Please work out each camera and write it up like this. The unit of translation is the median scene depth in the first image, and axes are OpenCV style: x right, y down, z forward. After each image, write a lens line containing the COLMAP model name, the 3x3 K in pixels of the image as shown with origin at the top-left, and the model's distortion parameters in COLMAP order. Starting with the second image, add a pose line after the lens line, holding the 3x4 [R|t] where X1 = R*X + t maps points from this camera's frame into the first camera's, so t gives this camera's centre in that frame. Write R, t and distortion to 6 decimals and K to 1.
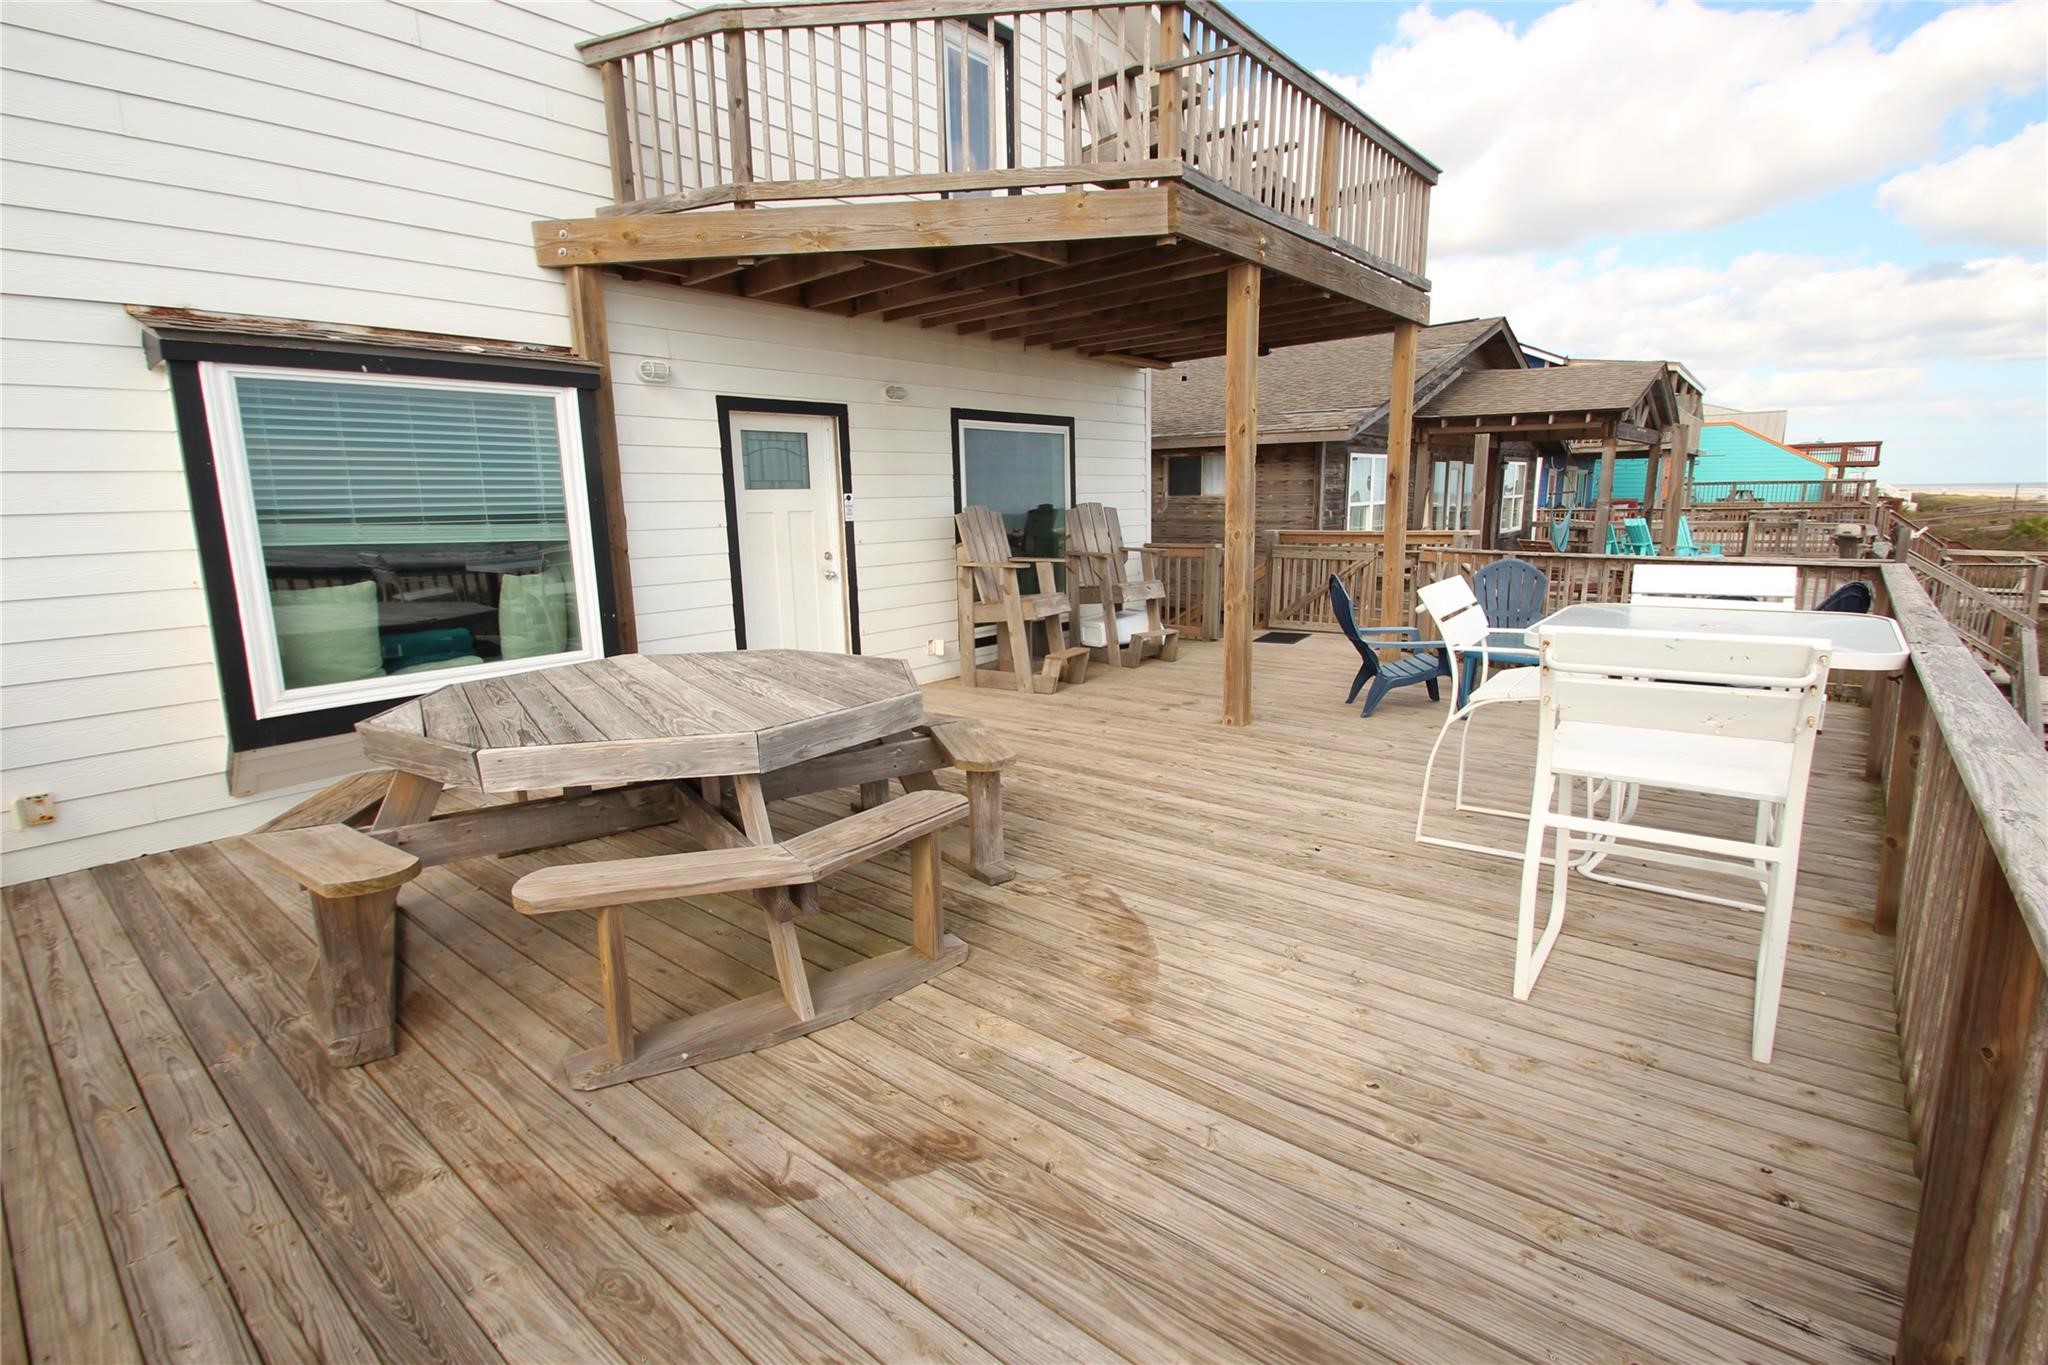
lens RADIAL K [[956.9, 0, 1031.3], [0, 956.9, 677.7], [0, 0, 1]] dist [-0.001371, -0.000049]
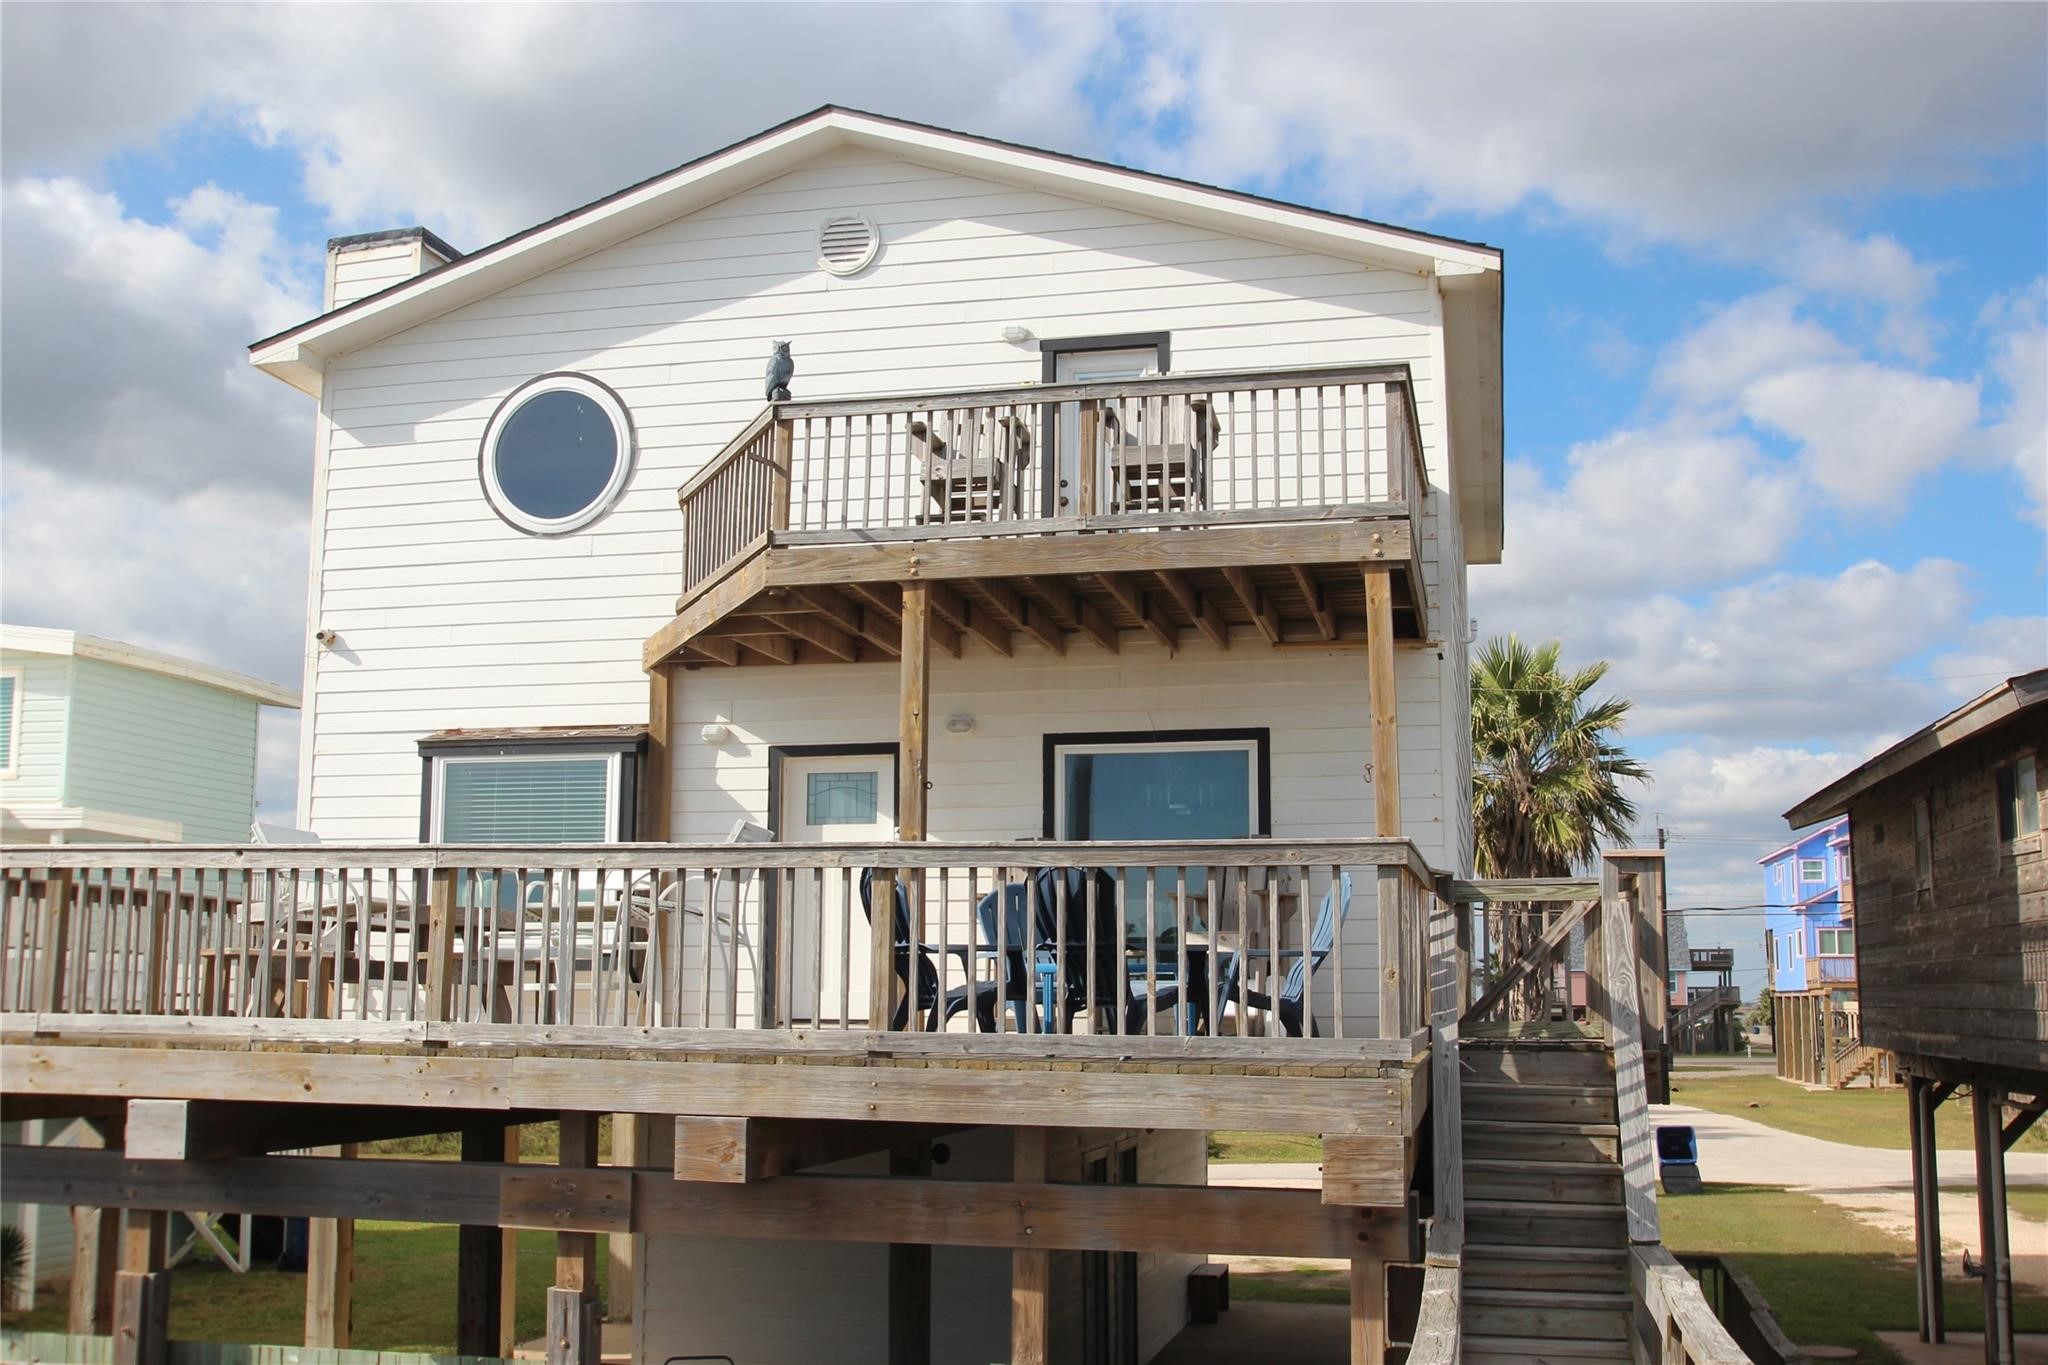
lens RADIAL K [[2007.3, 0, 1015.0], [0, 2007.3, 689.9], [0, 0, 1]] dist [-0.008368, 0.000000]
pose [[0.441994, -0.106222, -0.890707, 2.026560], [-0.178481, 0.962696, -0.203375, 0.090807], [0.879082, 0.248865, 0.406547, 0.232472]]
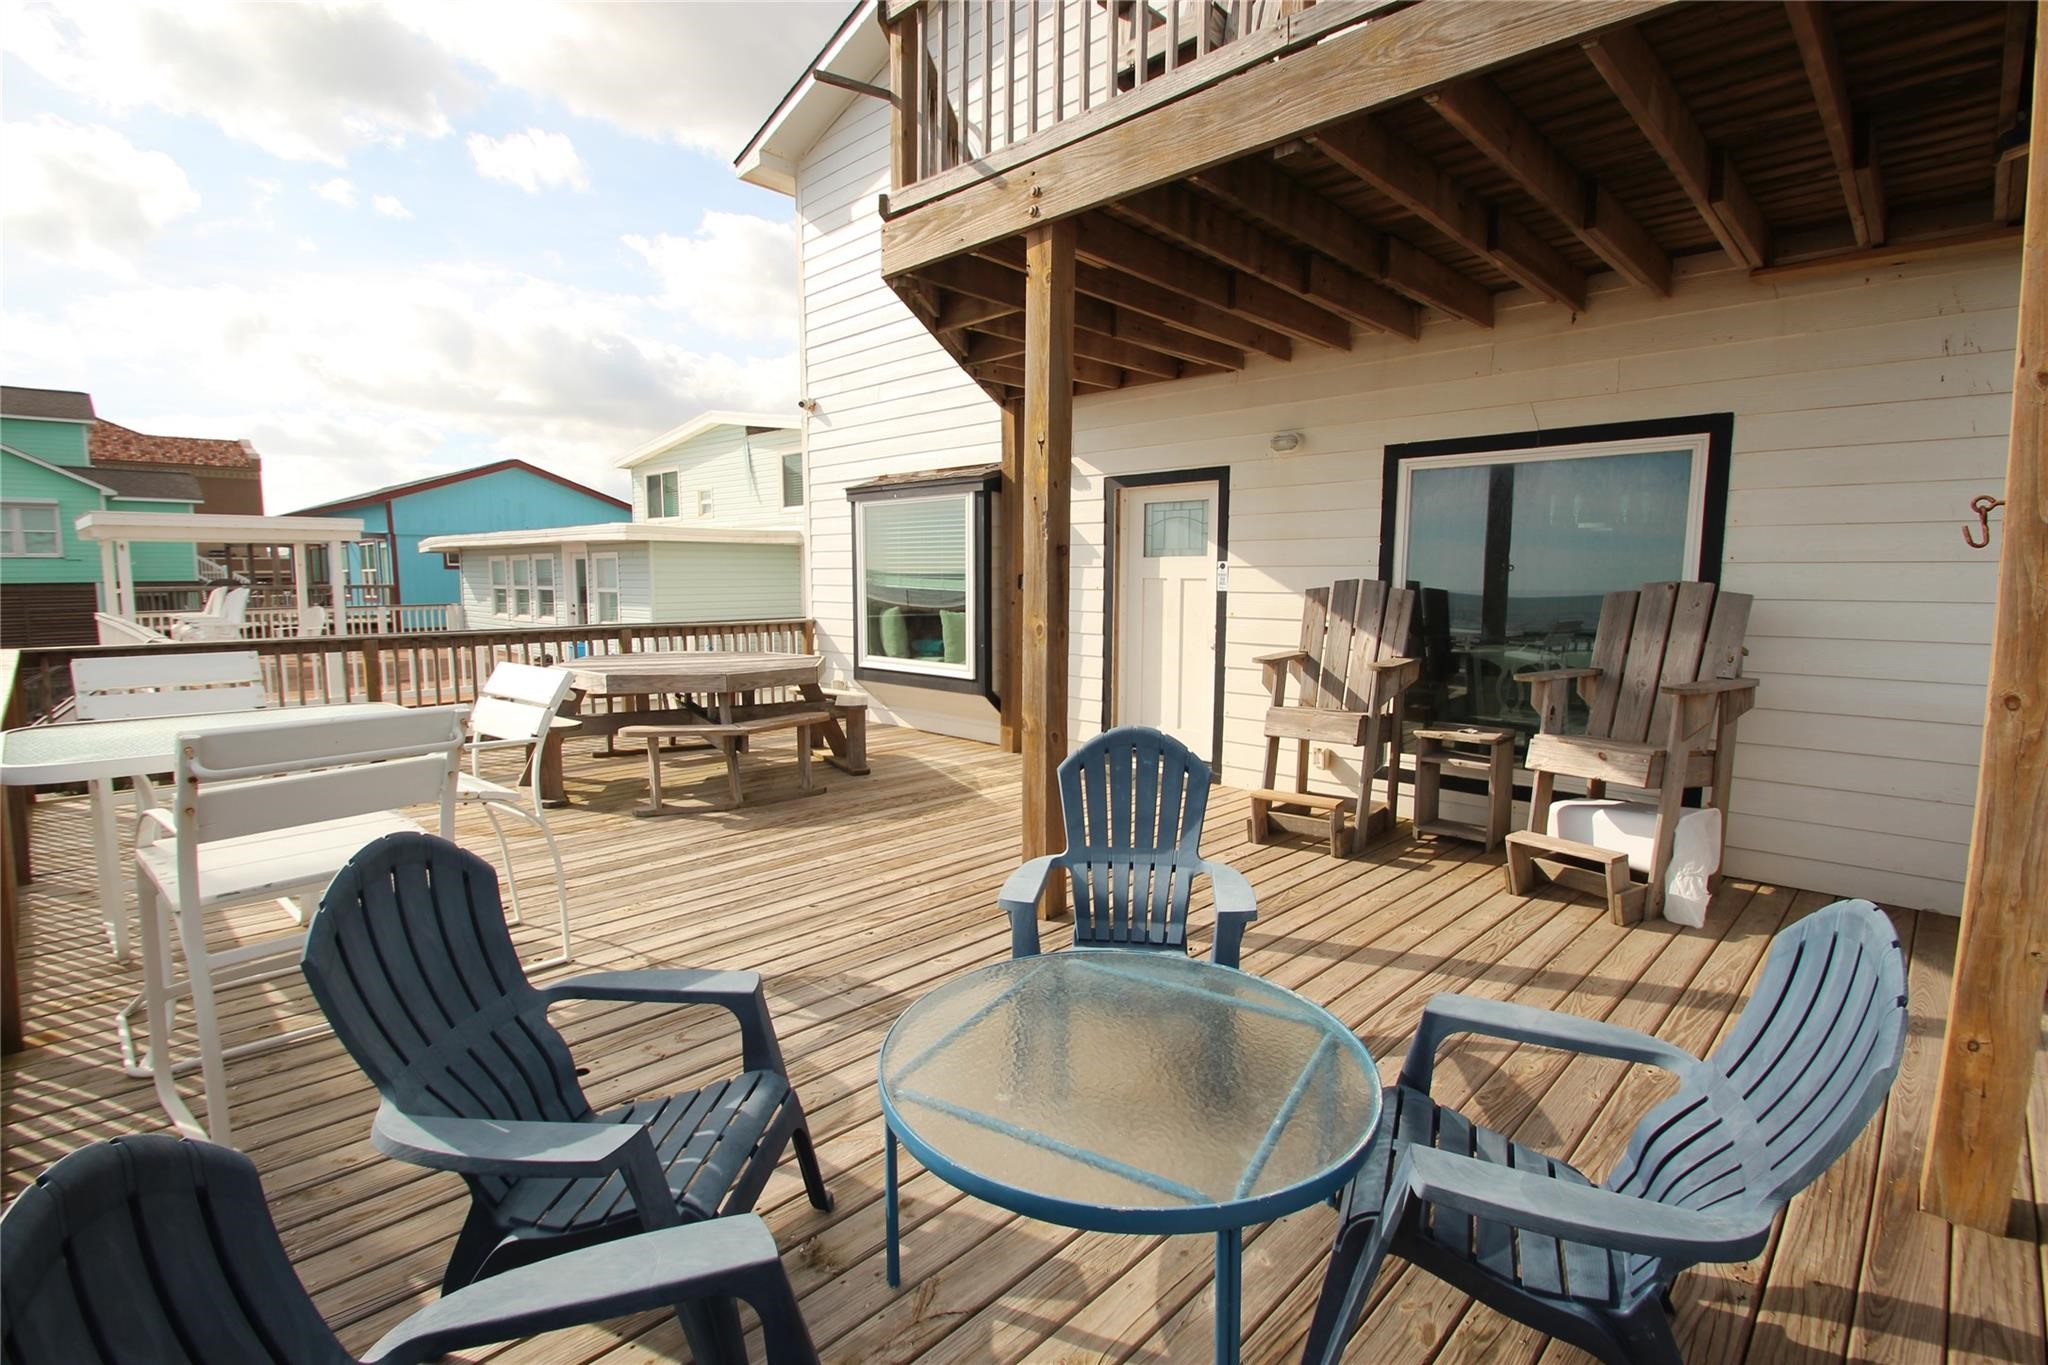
lens RADIAL K [[956.9, 0, 1021.8], [0, 956.9, 680.0], [0, 0, 1]] dist [-0.001371, -0.000049]
pose [[-0.085316, 0.136944, -0.986898, 0.856418], [-0.179635, 0.972164, 0.150428, -0.211010], [0.980027, 0.190116, -0.058341, 1.008529]]
